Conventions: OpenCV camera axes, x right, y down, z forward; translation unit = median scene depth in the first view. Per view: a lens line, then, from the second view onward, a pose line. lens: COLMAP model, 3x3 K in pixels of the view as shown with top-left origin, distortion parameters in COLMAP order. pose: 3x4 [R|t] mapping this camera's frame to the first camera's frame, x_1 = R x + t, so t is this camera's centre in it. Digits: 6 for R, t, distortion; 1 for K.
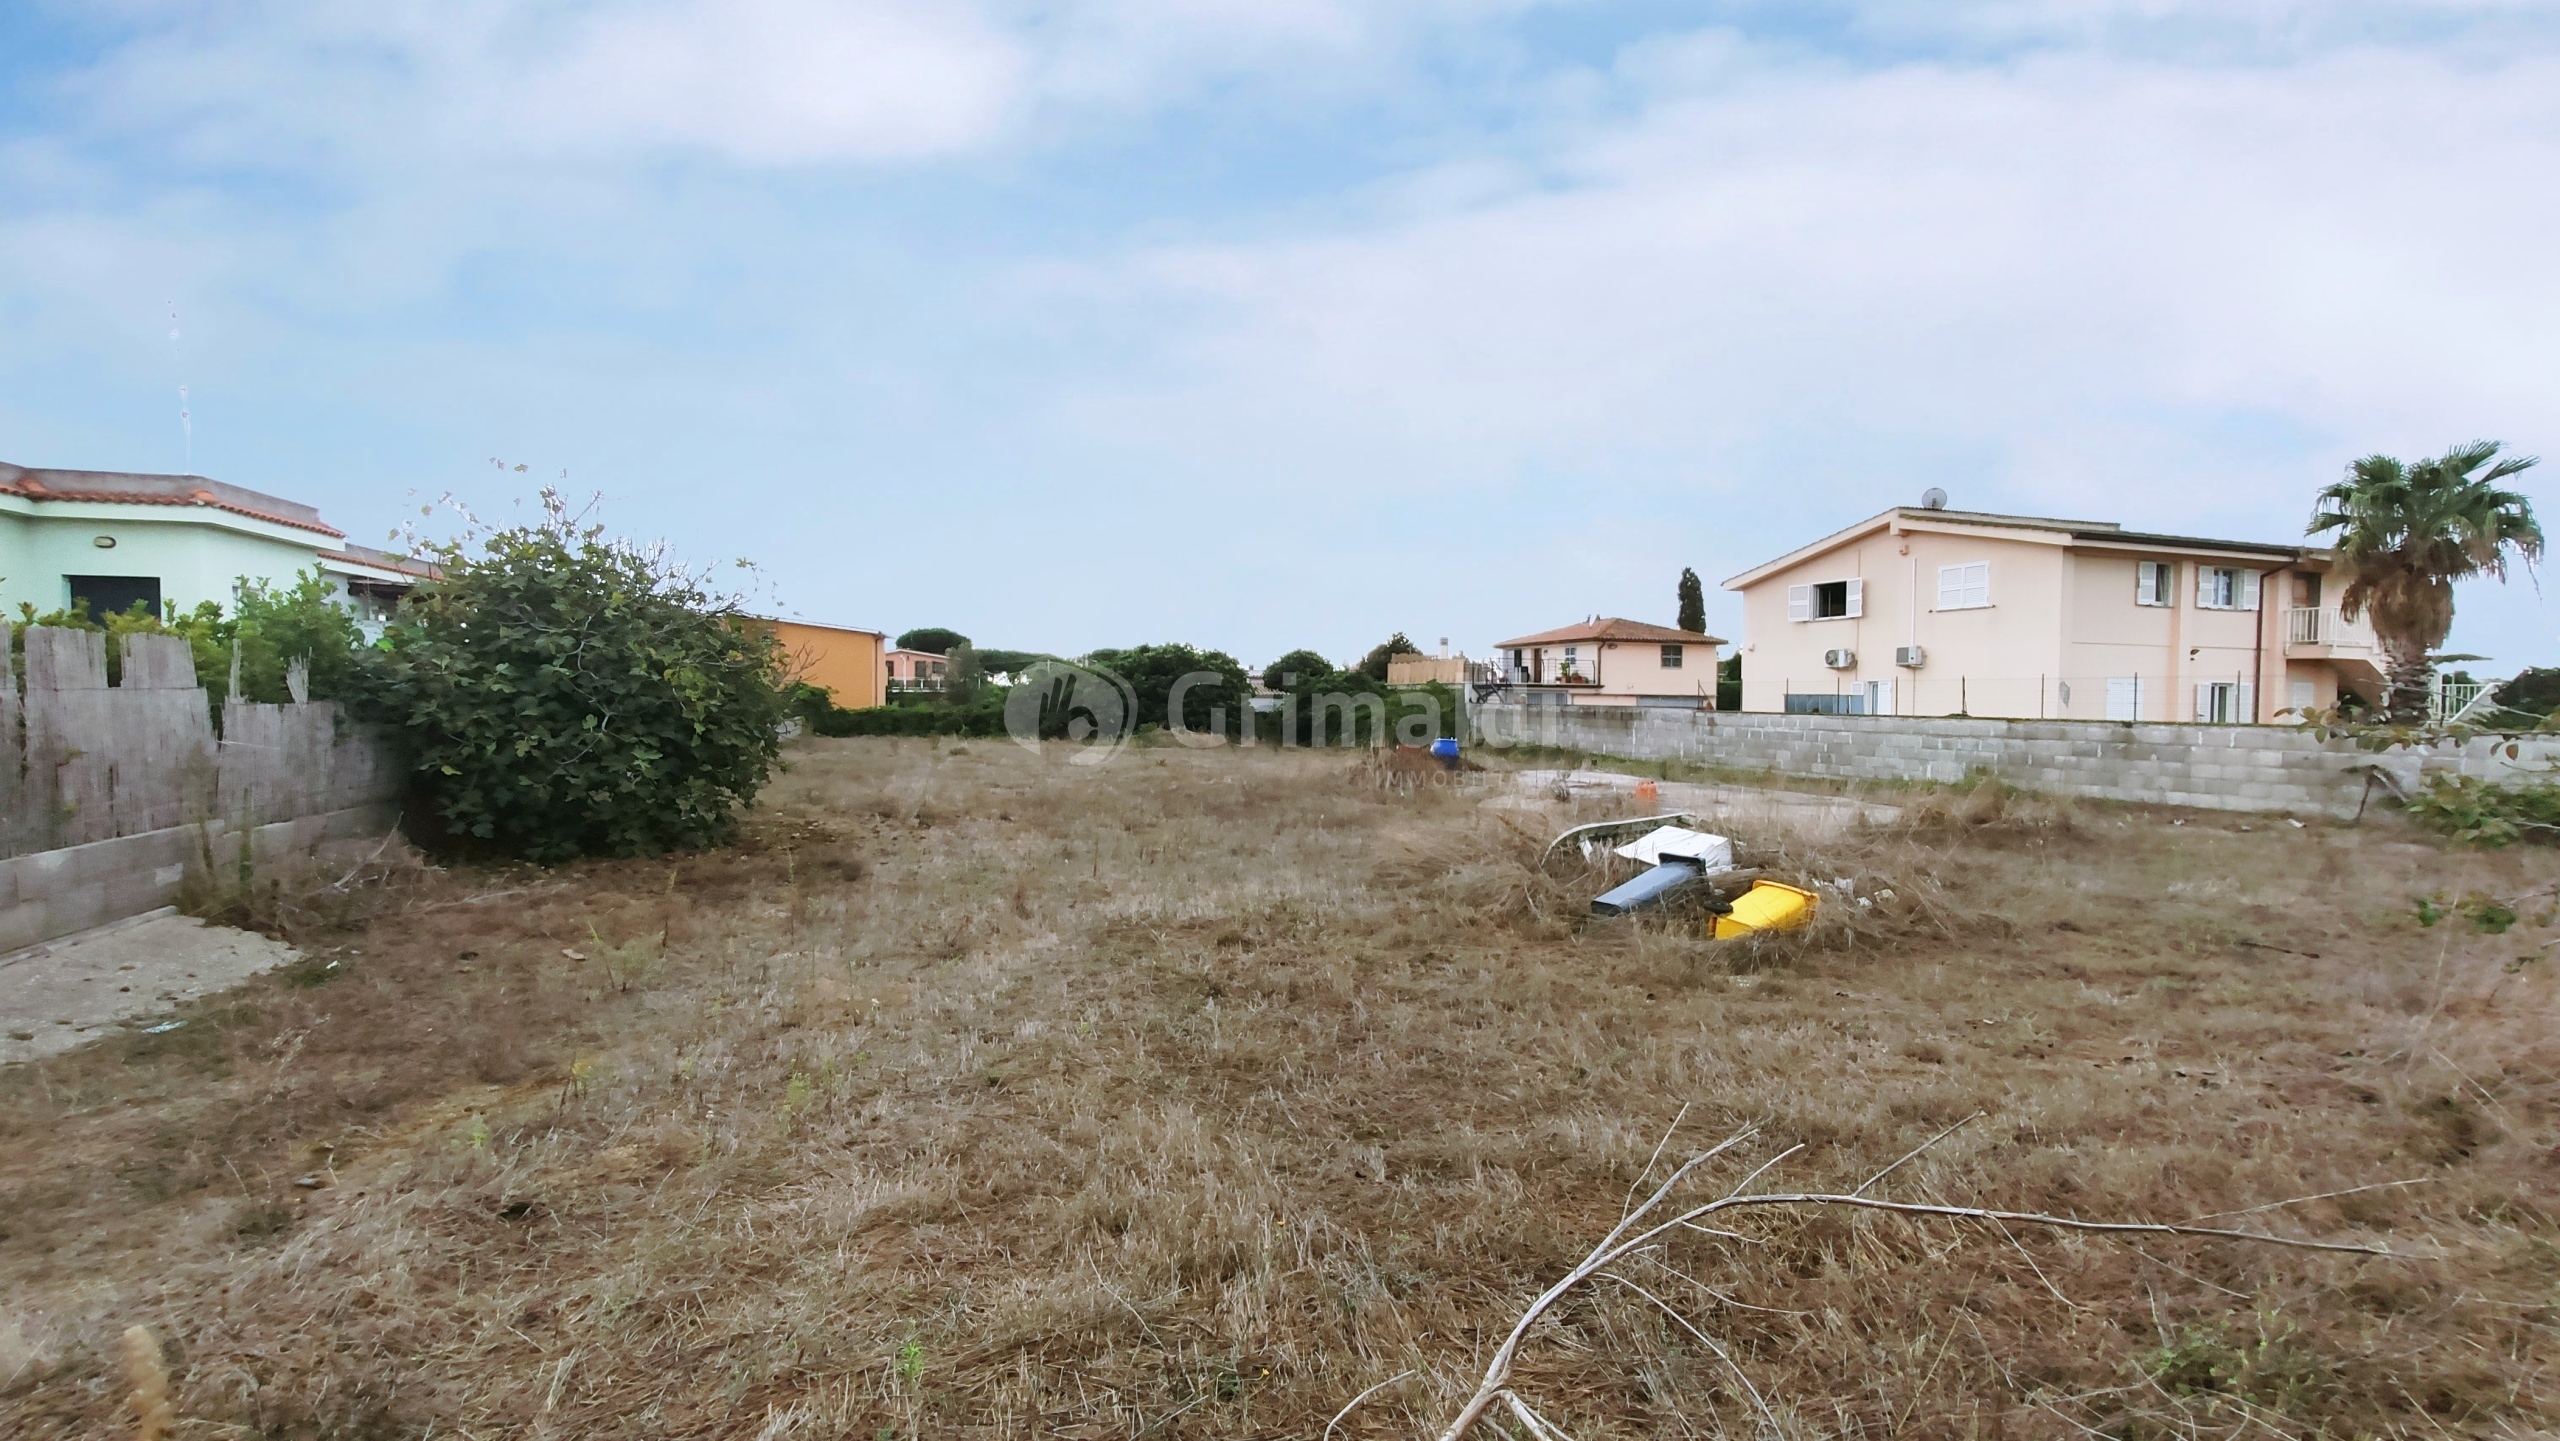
lens RADIAL K [[1182.2, 0, 1291.5], [0, 1182.2, 708.1], [0, 0, 1]] dist [-0.029871, 0.000212]
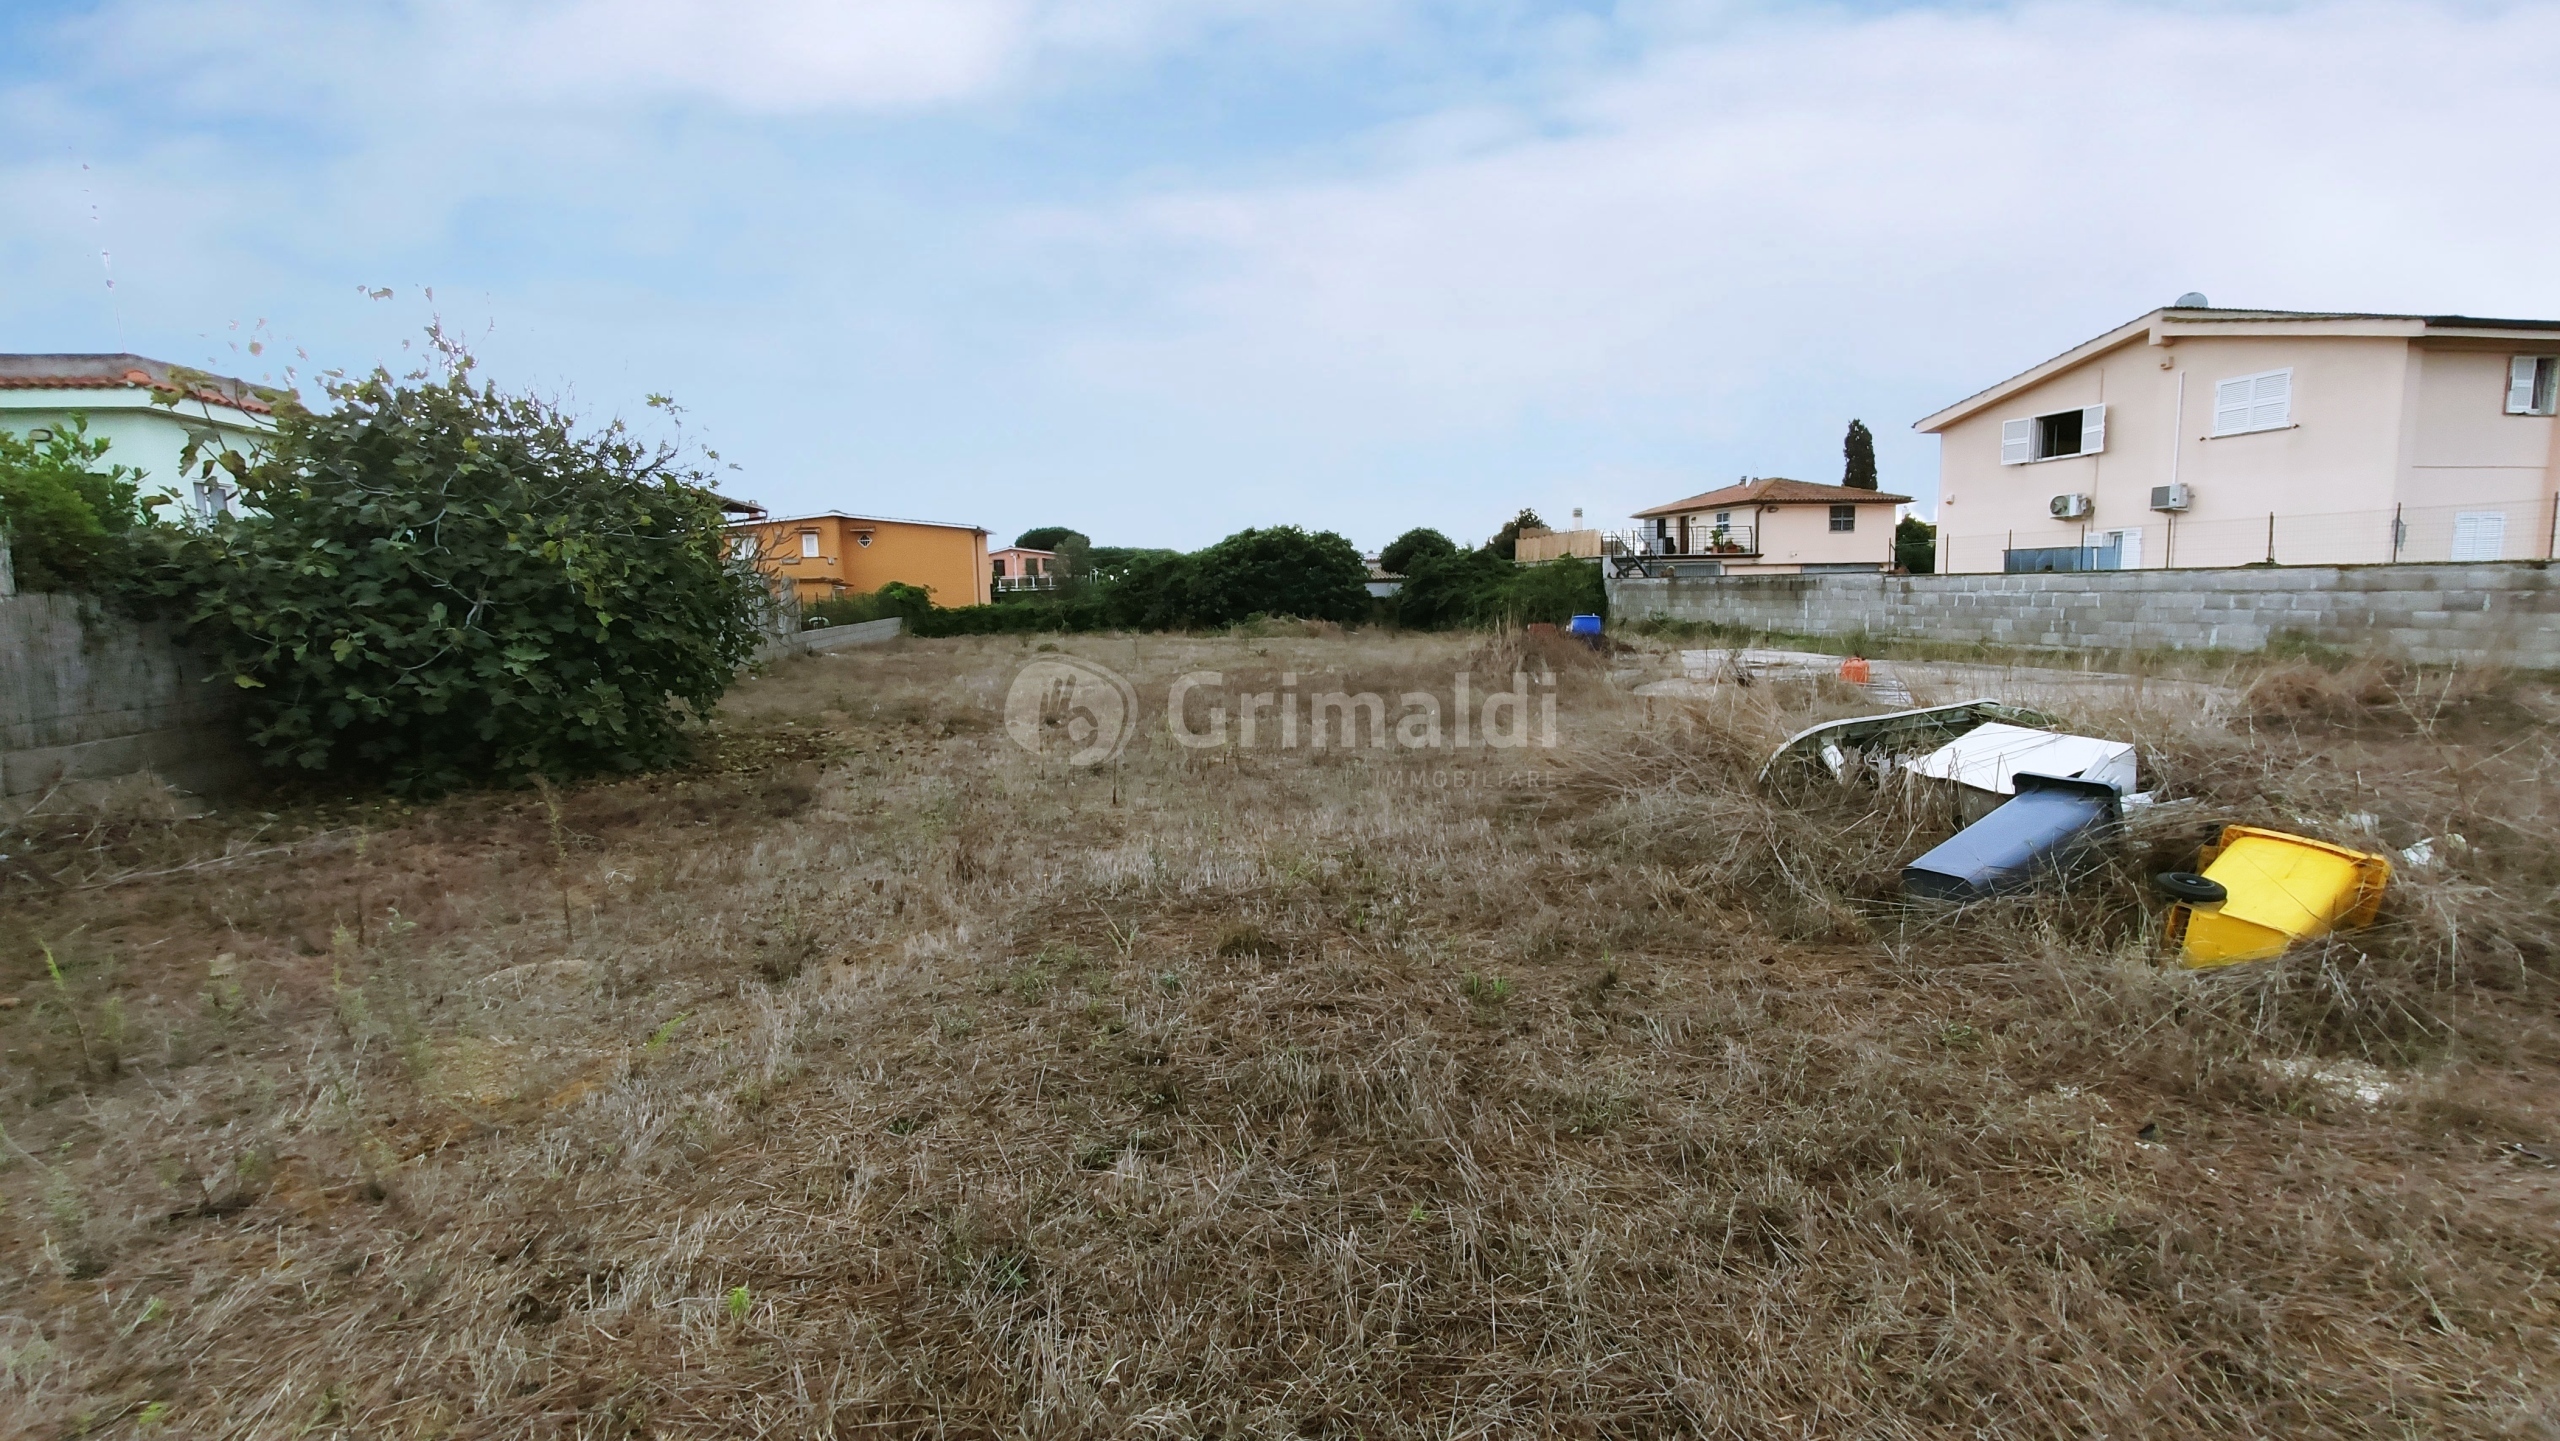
lens RADIAL K [[1174.3, 0, 1281.7], [0, 1174.3, 731.8], [0, 0, 1]] dist [-0.012898, 0.005353]
pose [[0.992963, -0.019544, -0.116804, 0.011421], [0.032424, 0.993468, 0.109411, 0.011509], [0.113902, -0.112429, 0.987110, 0.155308]]
